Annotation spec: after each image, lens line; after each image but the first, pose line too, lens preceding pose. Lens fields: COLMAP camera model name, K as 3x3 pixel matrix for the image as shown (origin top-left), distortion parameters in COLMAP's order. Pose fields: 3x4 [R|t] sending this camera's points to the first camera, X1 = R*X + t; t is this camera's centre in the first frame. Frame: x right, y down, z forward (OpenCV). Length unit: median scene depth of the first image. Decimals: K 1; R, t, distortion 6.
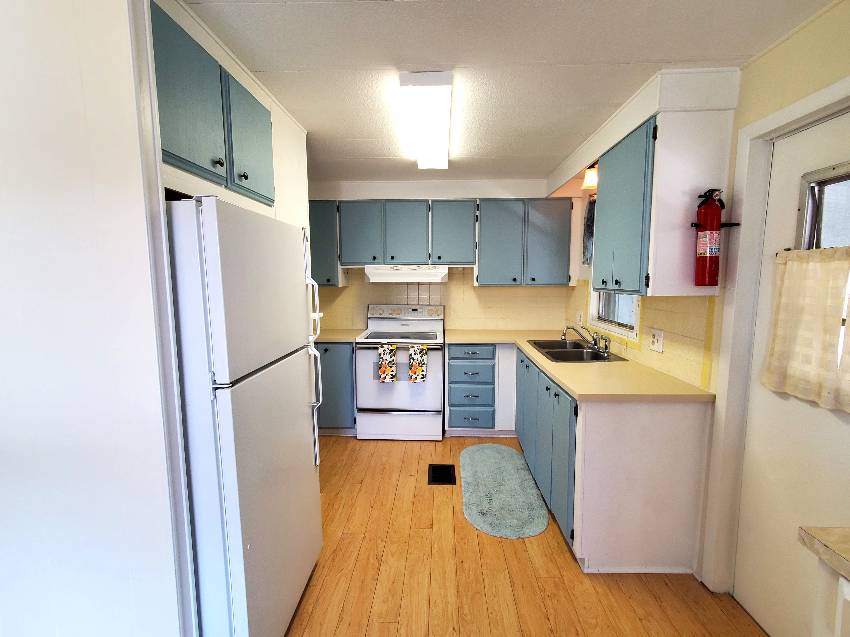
lens RADIAL K [[336.1, 0, 427.8], [0, 336.1, 313.7], [0, 0, 1]] dist [0.003854, -0.001169]
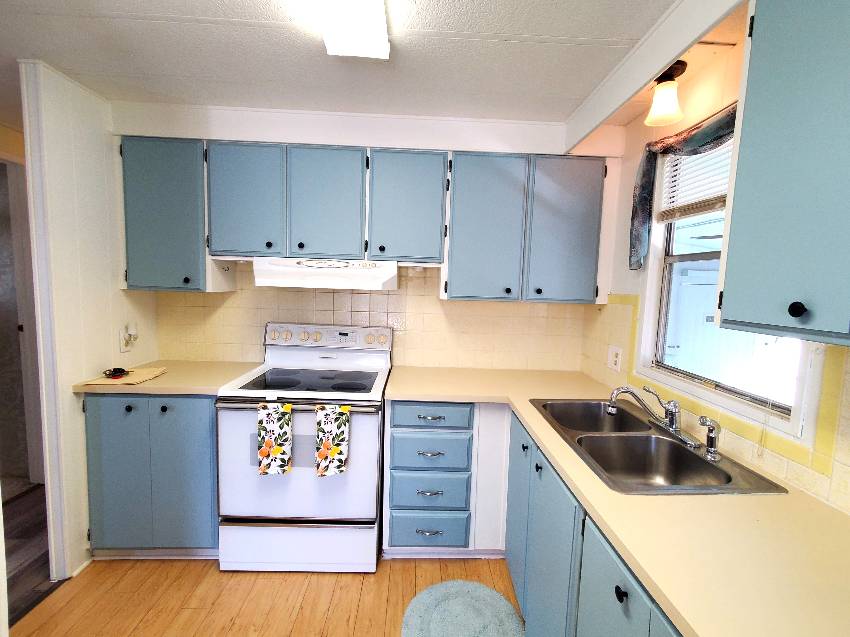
lens RADIAL K [[336.1, 0, 424.7], [0, 336.1, 314.7], [0, 0, 1]] dist [0.003854, -0.001169]
pose [[0.997496, 0.028506, 0.064720, 0.075528], [-0.027362, 0.999455, -0.018486, -0.044301], [-0.065212, 0.016669, 0.997732, 0.427406]]
